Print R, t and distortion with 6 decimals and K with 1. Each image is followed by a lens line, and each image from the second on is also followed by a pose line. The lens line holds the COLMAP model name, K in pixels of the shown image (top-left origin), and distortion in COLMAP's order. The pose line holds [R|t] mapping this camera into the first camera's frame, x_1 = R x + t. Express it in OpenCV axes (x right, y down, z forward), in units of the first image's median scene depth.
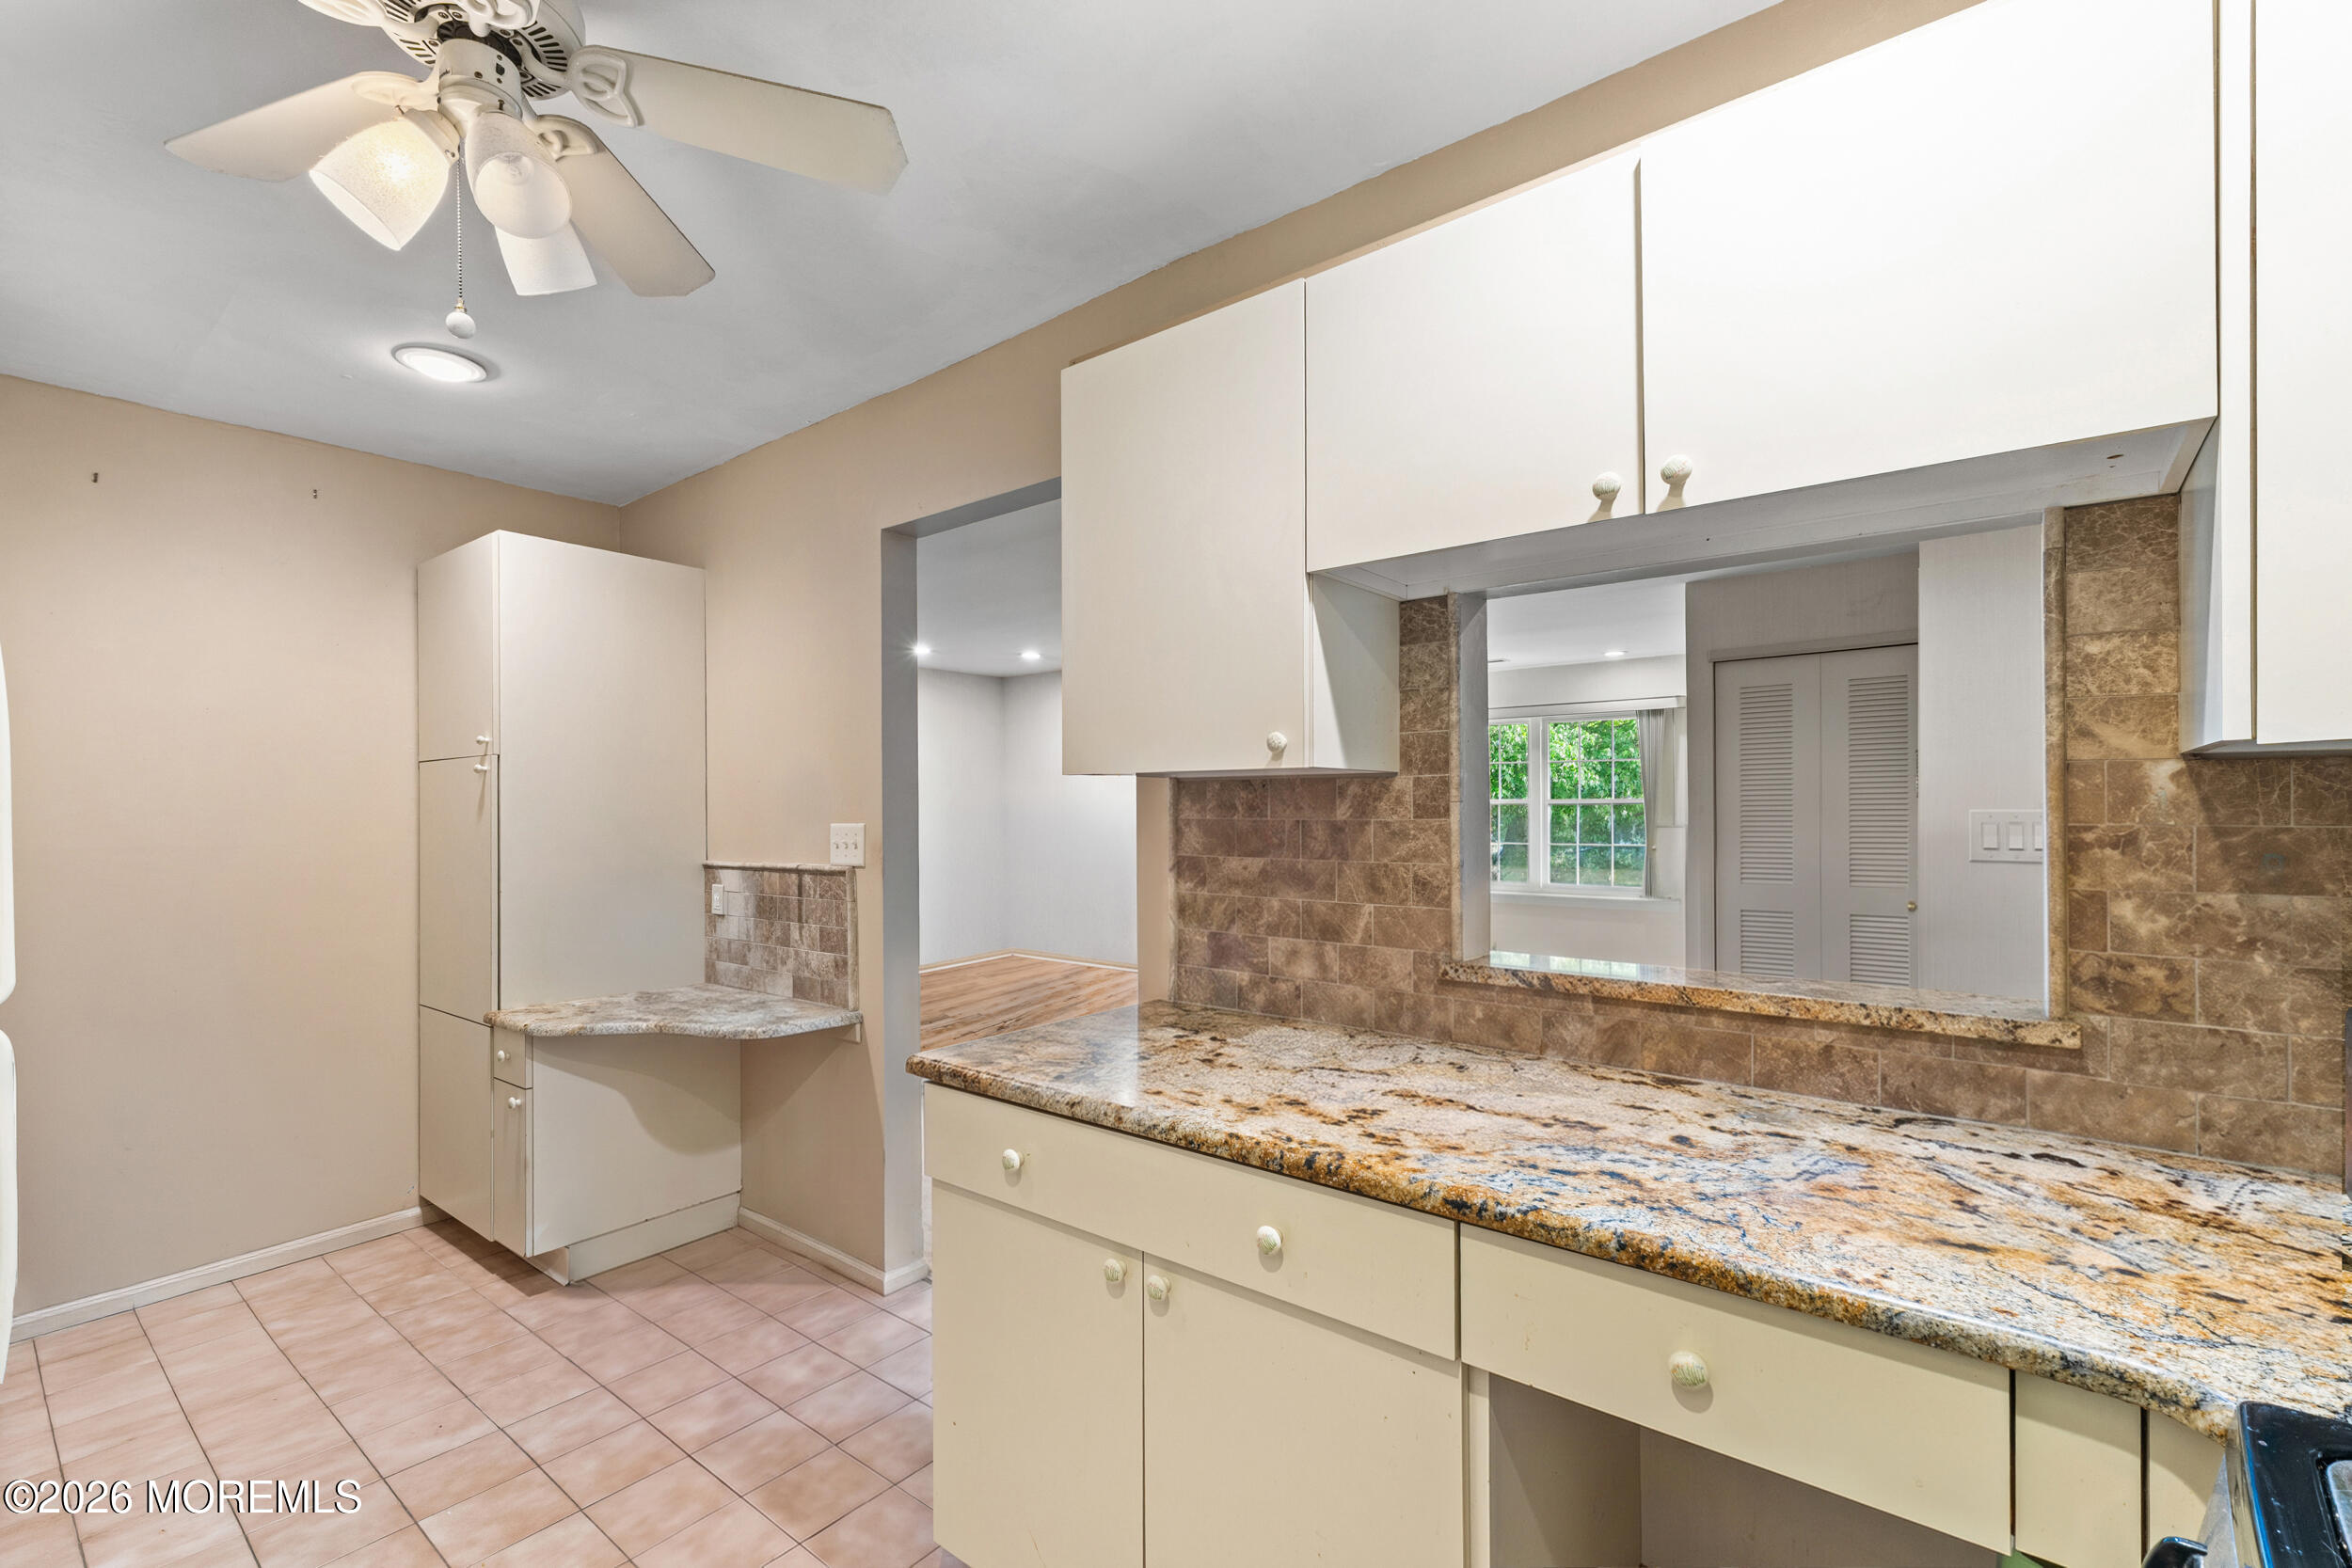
lens RADIAL K [[1005.2, 0, 1178.4], [0, 1005.2, 804.8], [0, 0, 1]] dist [0.004729, 0.001201]
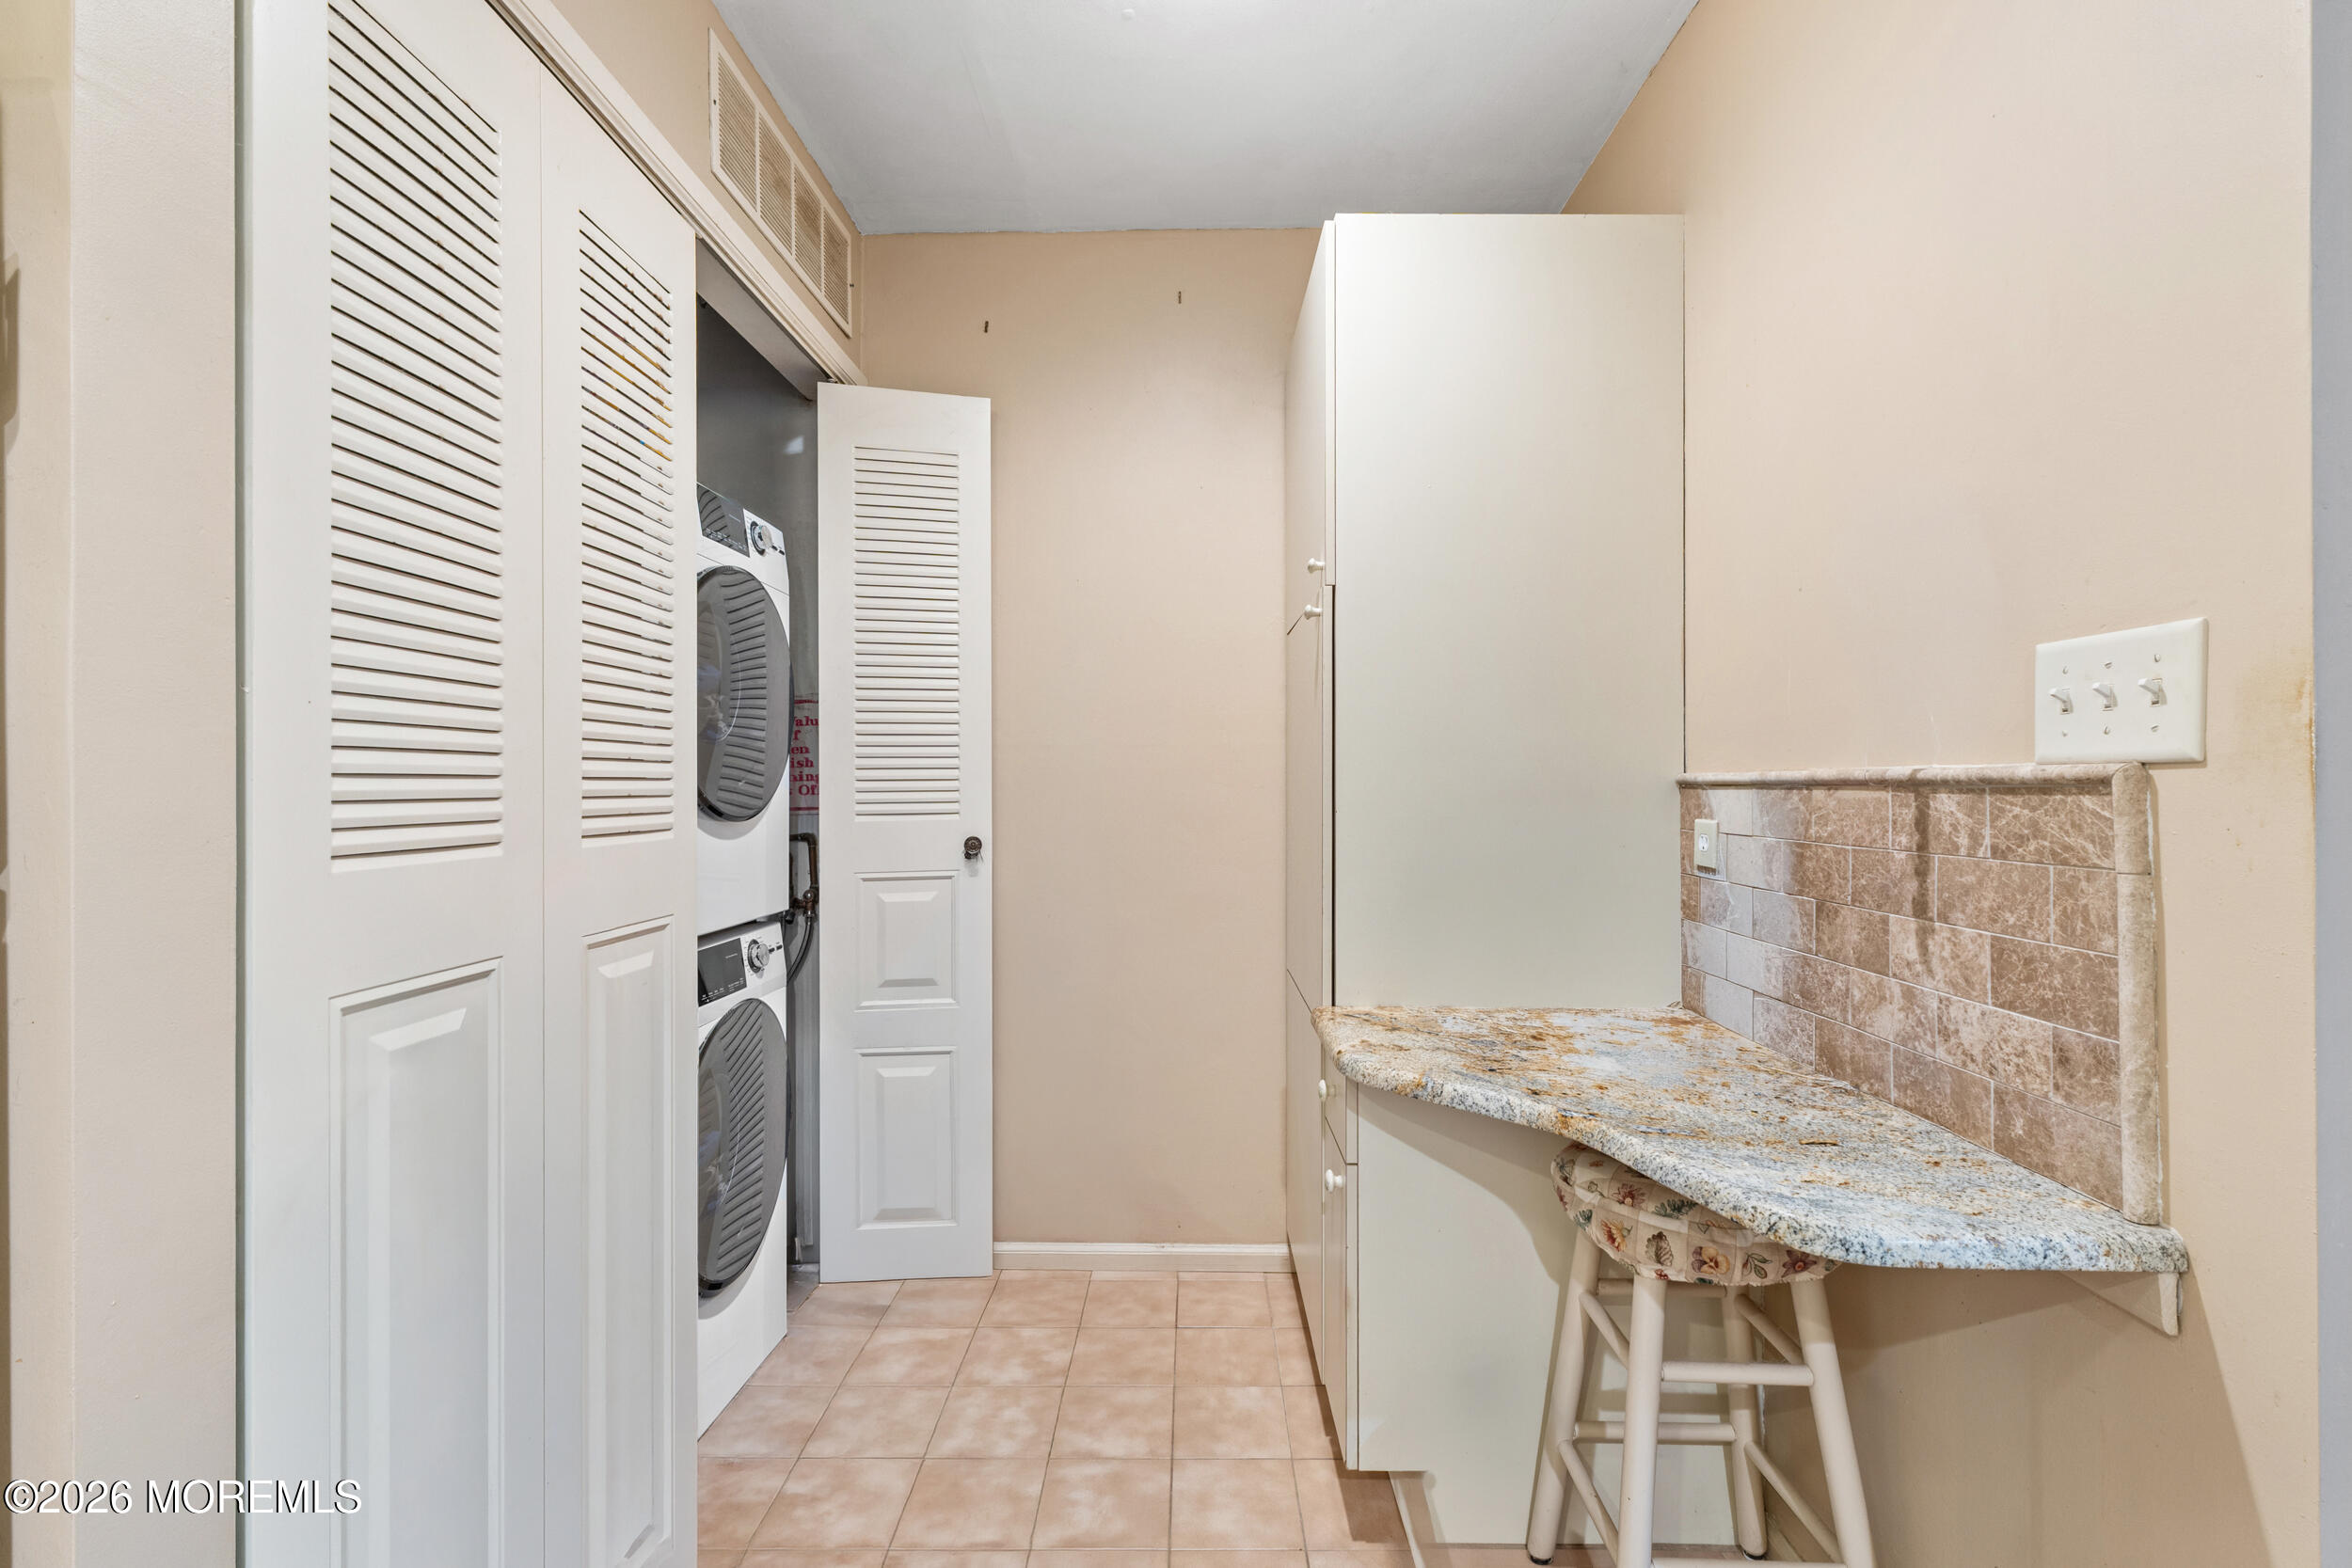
lens RADIAL K [[1005.2, 0, 1171.4], [0, 1005.2, 776.7], [0, 0, 1]] dist [0.004729, 0.001201]
pose [[0.600732, 0.003743, -0.799442, -0.246628], [0.001534, 0.999982, 0.005834, 0.061712], [0.799449, -0.004731, 0.600715, 0.552336]]
